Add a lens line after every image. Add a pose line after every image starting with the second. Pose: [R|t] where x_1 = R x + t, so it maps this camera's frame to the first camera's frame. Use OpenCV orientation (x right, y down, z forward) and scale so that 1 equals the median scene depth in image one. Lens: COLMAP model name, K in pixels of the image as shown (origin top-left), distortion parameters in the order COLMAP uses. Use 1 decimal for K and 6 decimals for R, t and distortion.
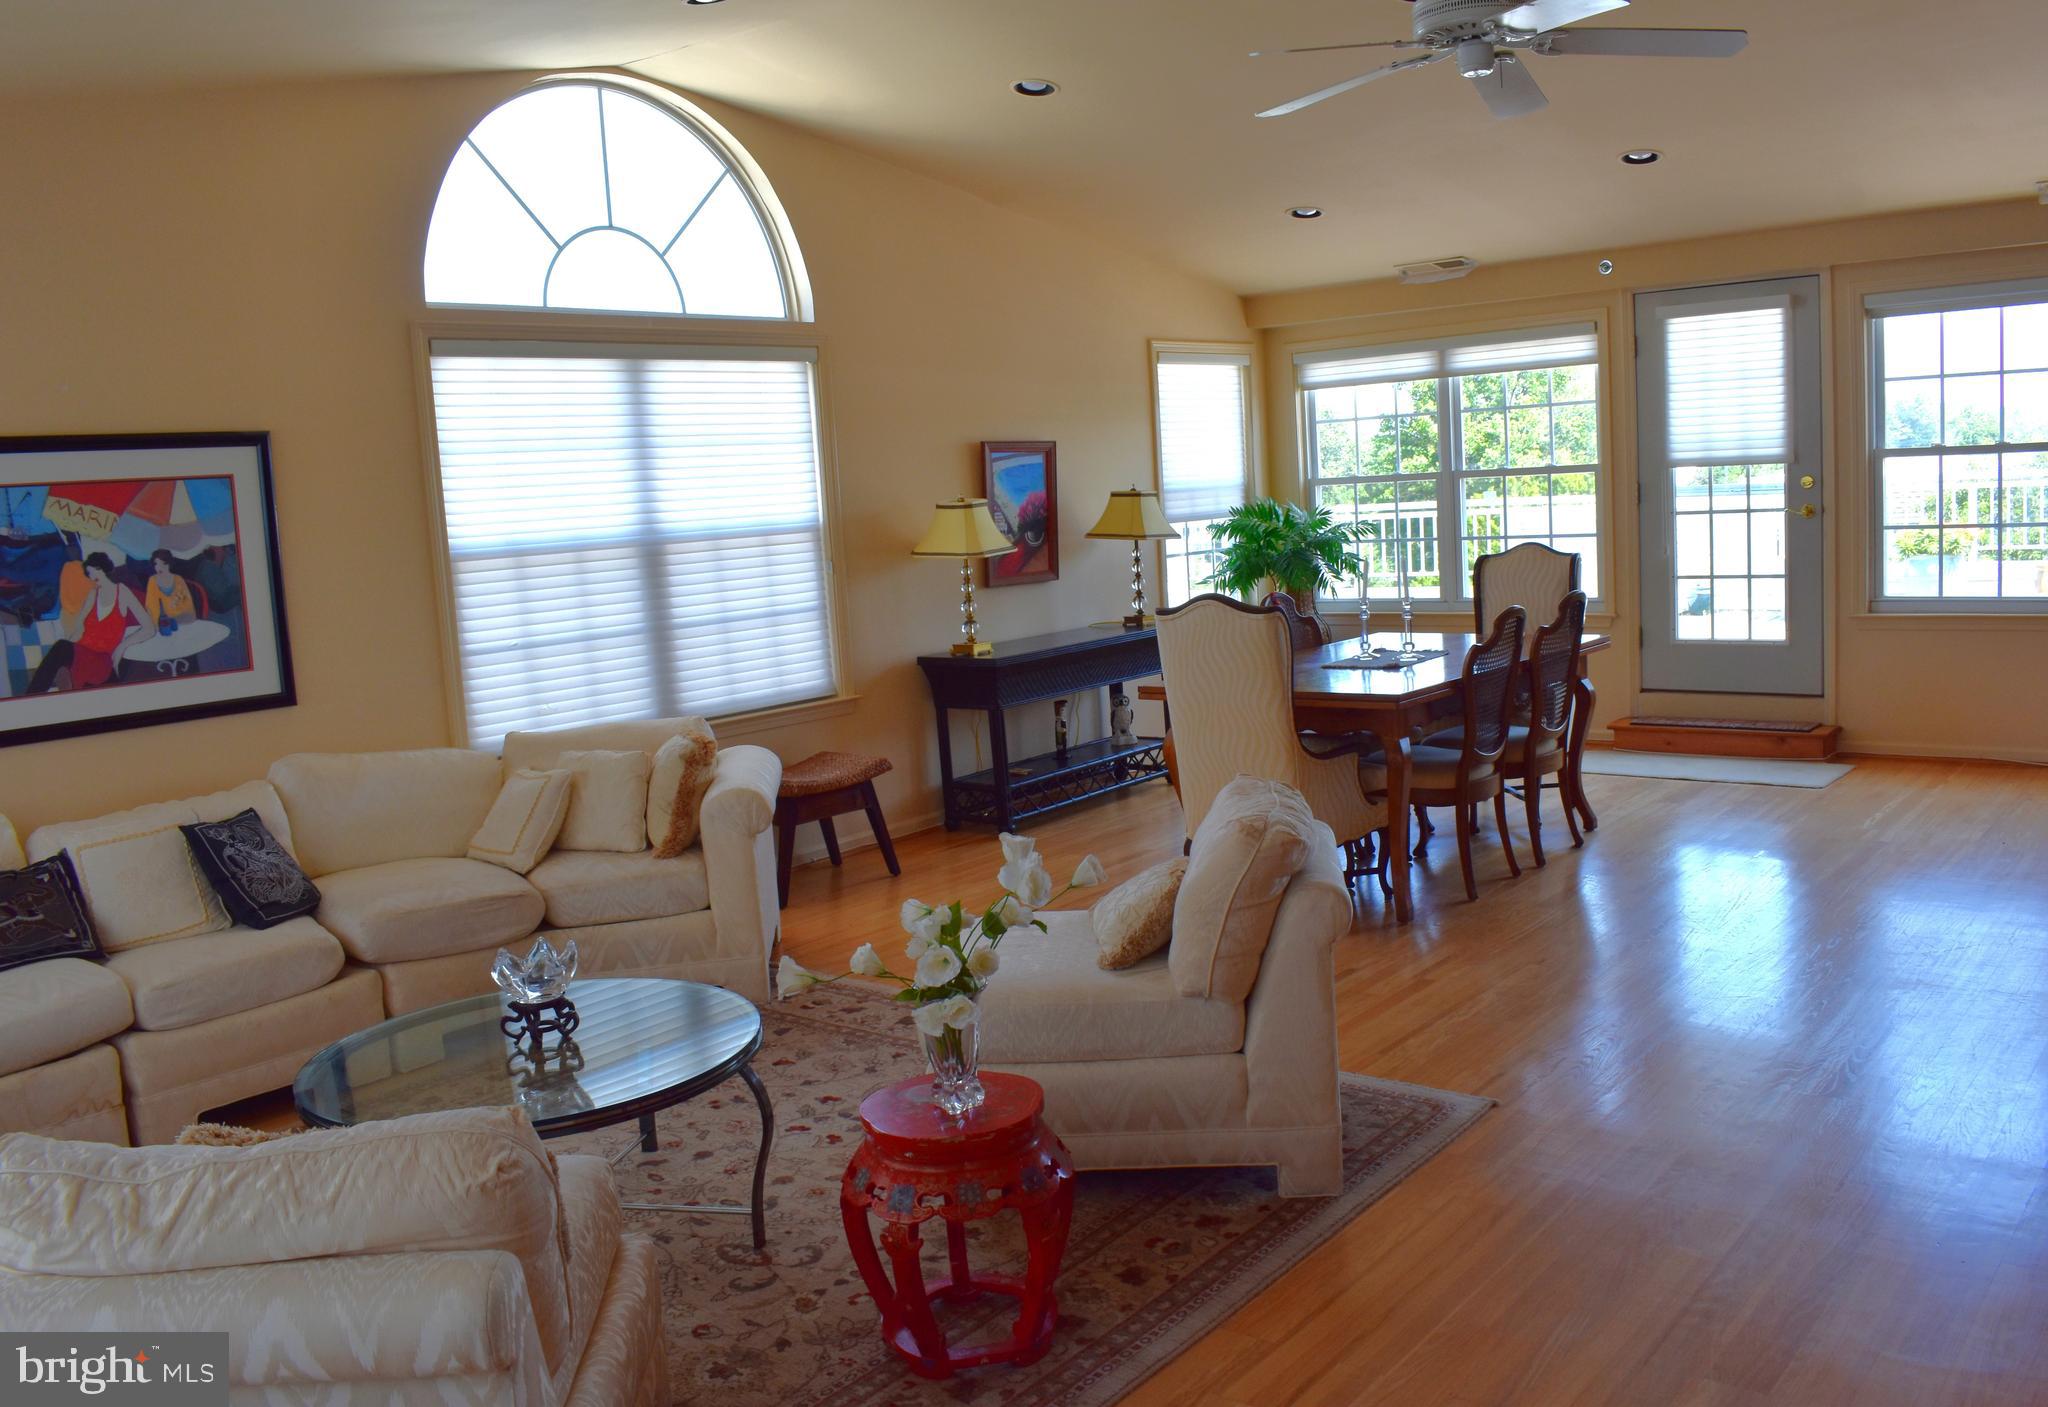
lens RADIAL K [[1664.6, 0, 1056.8], [0, 1664.6, 705.9], [0, 0, 1]] dist [-0.087521, 0.002581]
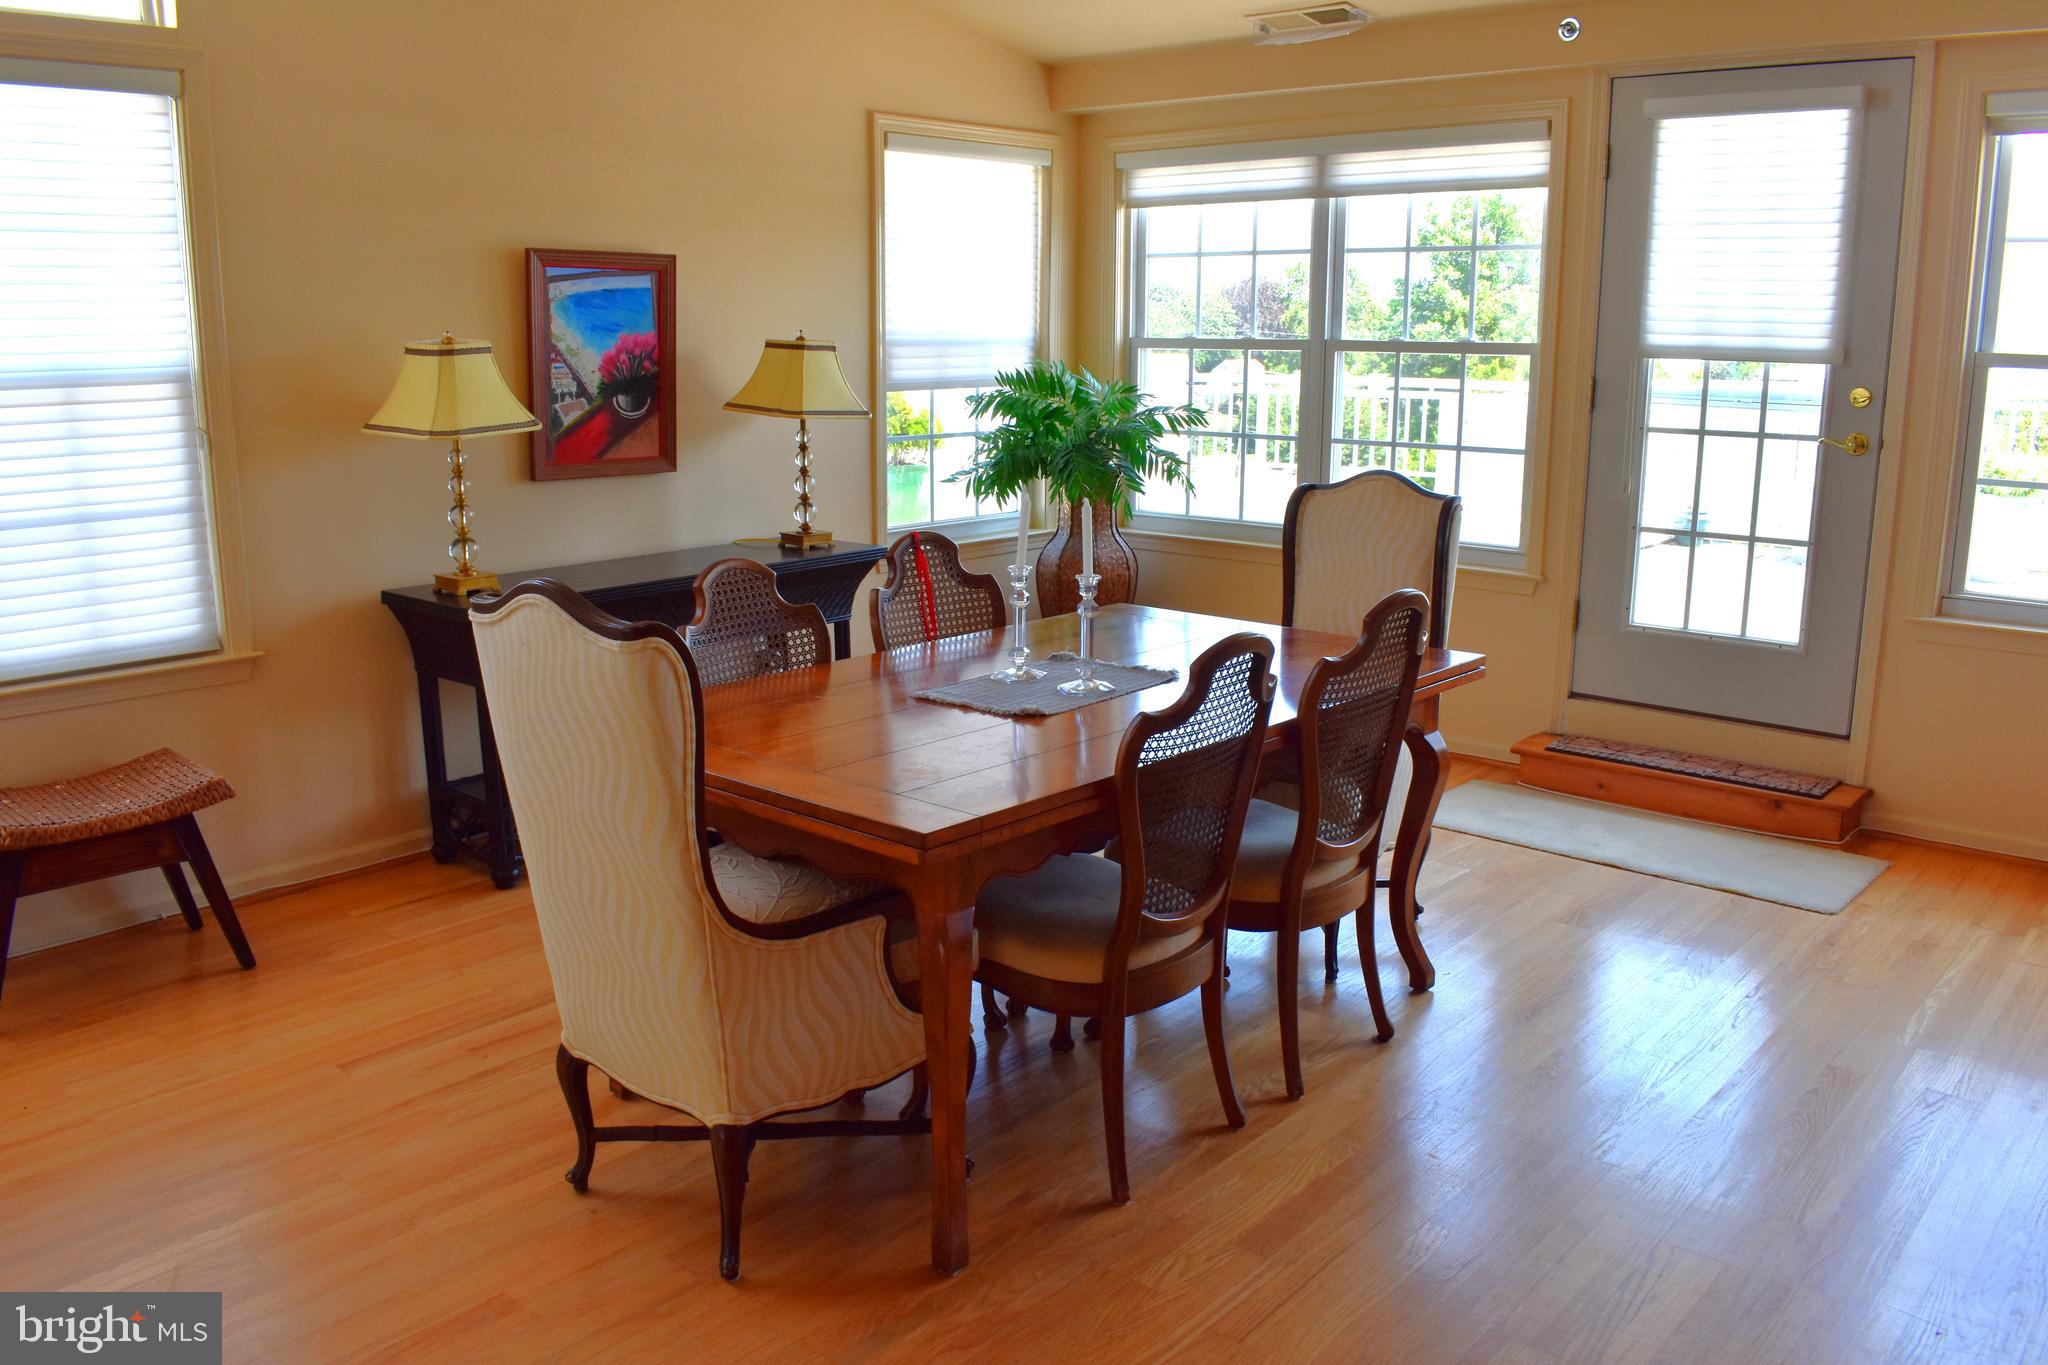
lens RADIAL K [[1619.9, 0, 1024.0], [0, 1619.9, 682.5], [0, 0, 1]] dist [-0.090413, 0.011725]
pose [[0.997373, 0.068994, -0.022062, 0.181520], [-0.066857, 0.994033, 0.086186, -0.066204], [0.027877, -0.084485, 0.996035, 0.427428]]
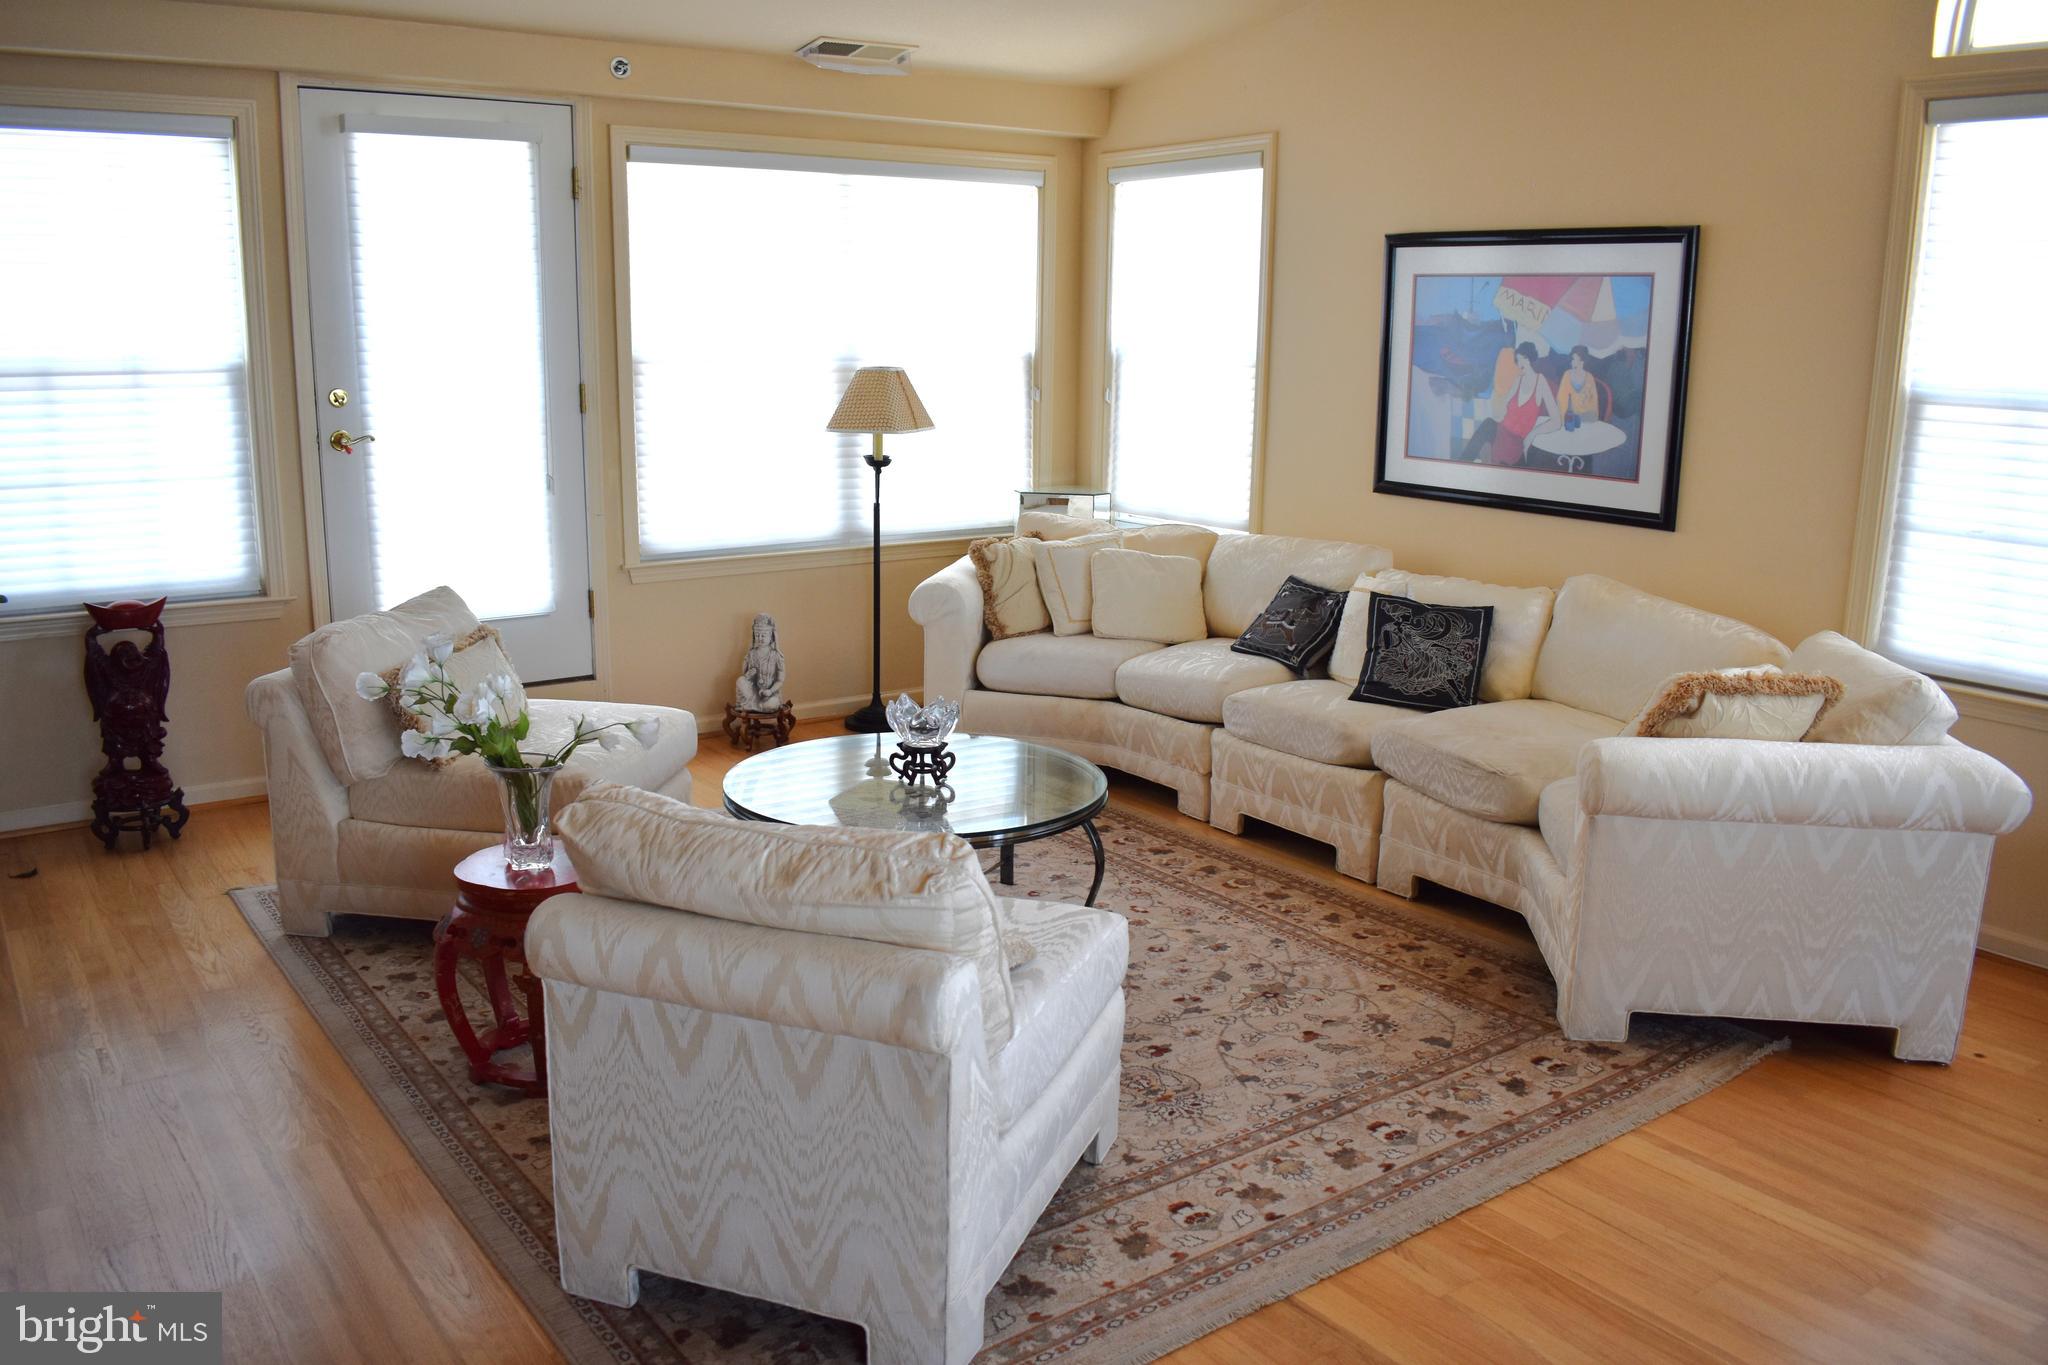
lens RADIAL K [[1619.9, 0, 1024.0], [0, 1619.9, 682.5], [0, 0, 1]] dist [-0.090413, 0.011725]
pose [[-0.252700, 0.264518, -0.930684, 0.362466], [-0.125945, 0.944726, 0.302706, -0.109912], [0.959313, 0.193709, -0.205417, 0.645350]]
